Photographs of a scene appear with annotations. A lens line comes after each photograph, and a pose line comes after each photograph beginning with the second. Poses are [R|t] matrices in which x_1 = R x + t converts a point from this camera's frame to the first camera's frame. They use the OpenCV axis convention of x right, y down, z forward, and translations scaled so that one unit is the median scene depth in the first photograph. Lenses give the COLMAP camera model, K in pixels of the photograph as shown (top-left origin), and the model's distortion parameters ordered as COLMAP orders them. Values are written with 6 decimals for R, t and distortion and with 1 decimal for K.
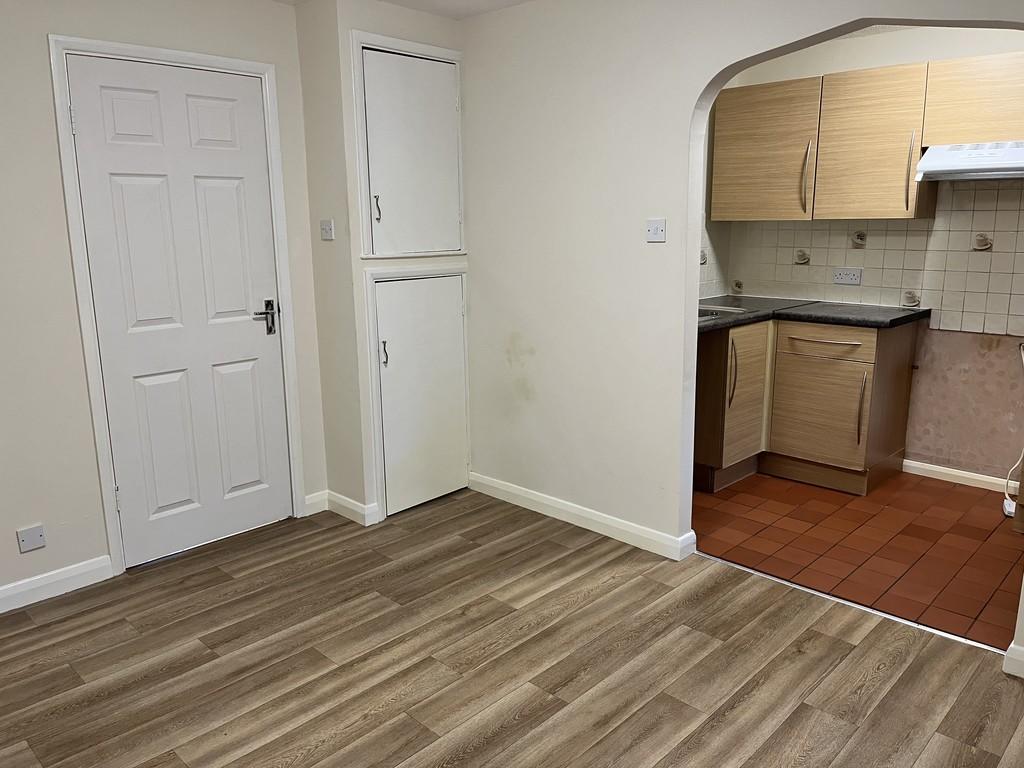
lens RADIAL K [[775.5, 0, 515.5], [0, 775.5, 374.9], [0, 0, 1]] dist [0.066549, -0.084349]
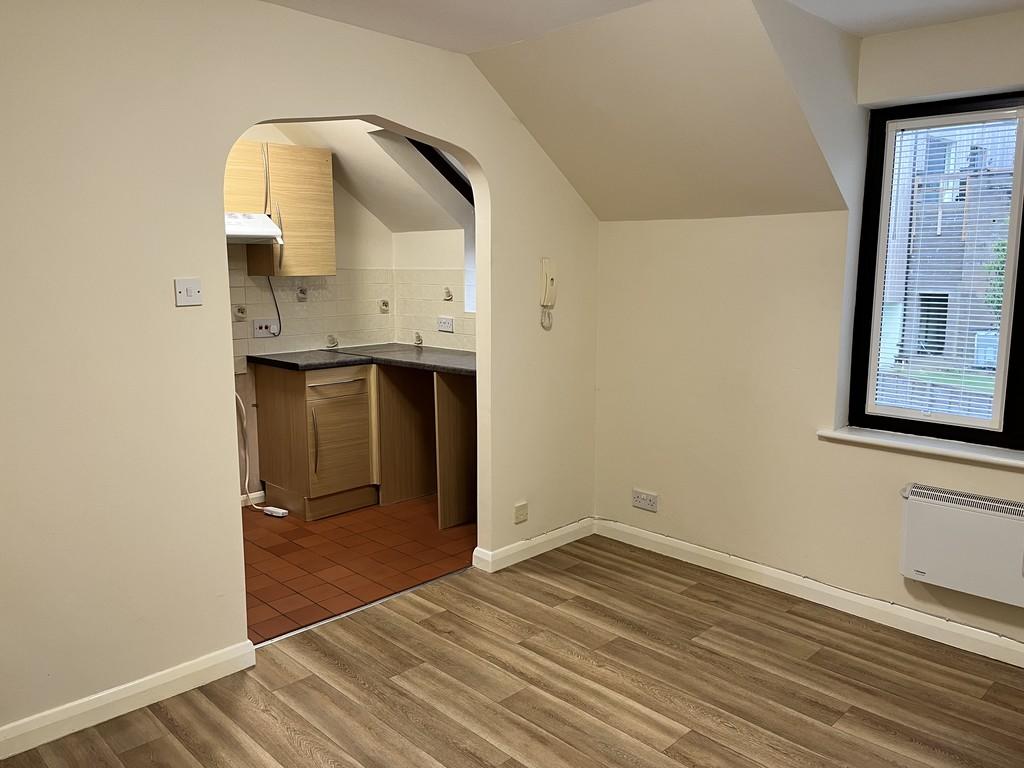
lens RADIAL K [[775.5, 0, 517.5], [0, 775.5, 378.2], [0, 0, 1]] dist [0.066549, -0.084349]
pose [[0.026941, -0.138597, 0.989982, -0.504786], [0.202451, 0.970576, 0.130370, -0.106690], [-0.978922, 0.196911, 0.054207, 0.494507]]
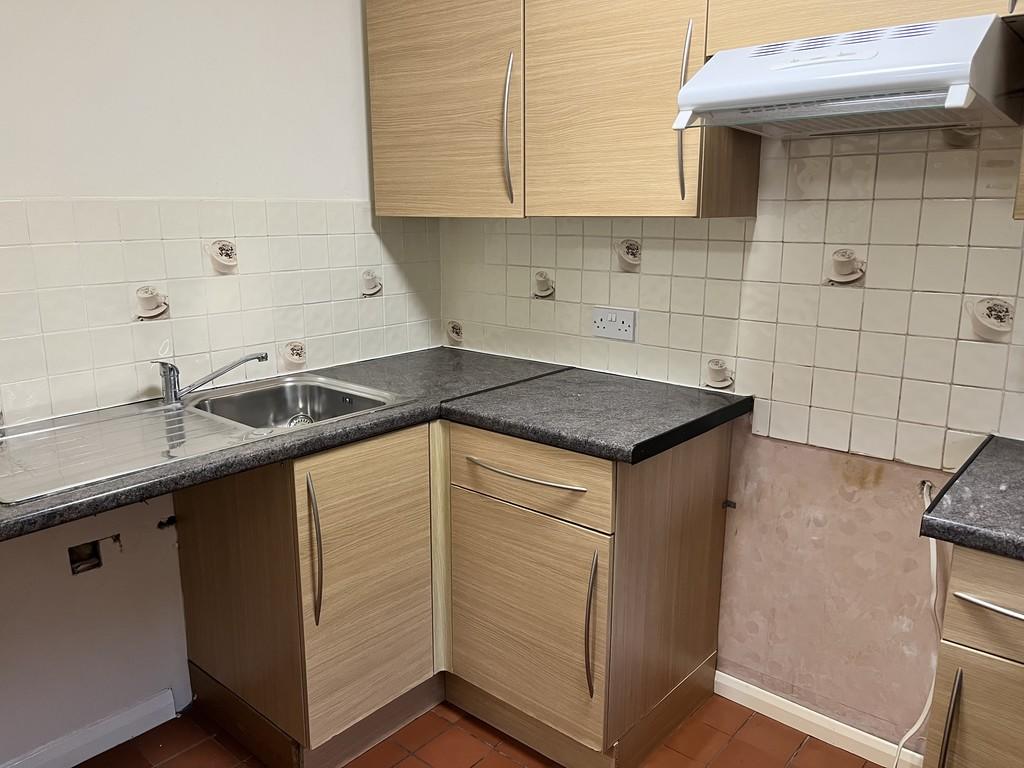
lens RADIAL K [[775.5, 0, 513.9], [0, 775.5, 379.9], [0, 0, 1]] dist [0.066549, -0.084349]
pose [[0.998370, -0.006481, 0.056711, 0.361623], [0.005413, 0.999806, 0.018961, -0.109166], [-0.056822, -0.018623, 0.998211, 0.529434]]
